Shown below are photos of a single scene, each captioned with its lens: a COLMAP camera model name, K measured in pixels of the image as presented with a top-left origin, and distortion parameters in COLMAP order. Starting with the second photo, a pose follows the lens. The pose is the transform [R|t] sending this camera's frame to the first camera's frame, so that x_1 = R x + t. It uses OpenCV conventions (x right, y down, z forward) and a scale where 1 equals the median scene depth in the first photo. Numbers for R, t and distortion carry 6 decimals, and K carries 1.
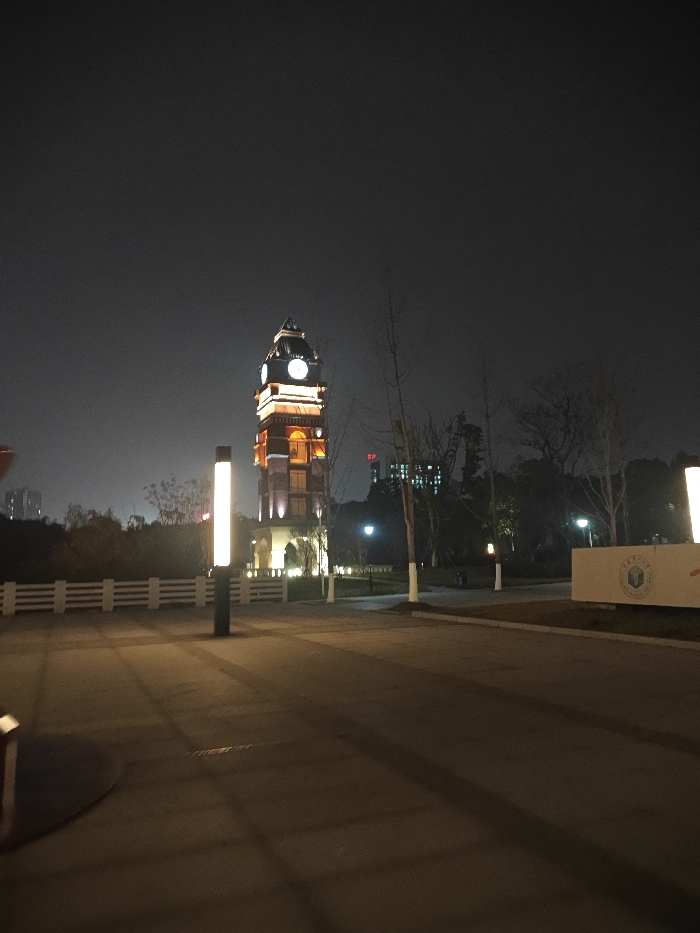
lens RADIAL K [[650.7, 0, 350.0], [0, 650.7, 466.5], [0, 0, 1]] dist [0.055821, -0.003558]
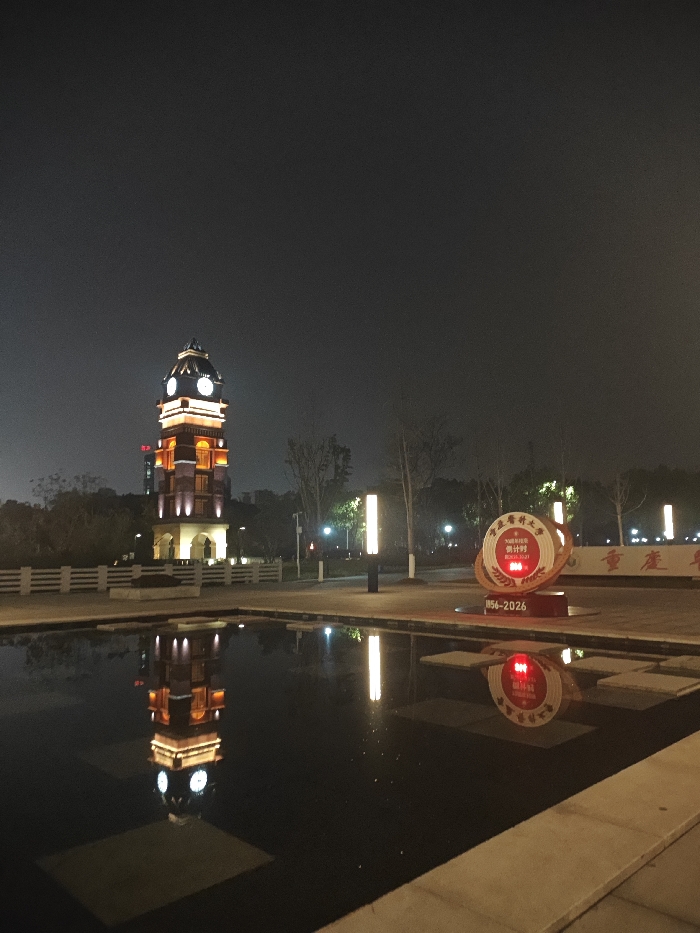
lens RADIAL K [[650.2, 0, 347.5], [0, 650.2, 477.1], [0, 0, 1]] dist [0.052062, -0.002552]
pose [[0.935974, 0.056016, 0.347585, -0.238173], [-0.063699, 0.997912, 0.010707, -0.019001], [-0.346259, -0.032163, 0.937587, -0.169687]]
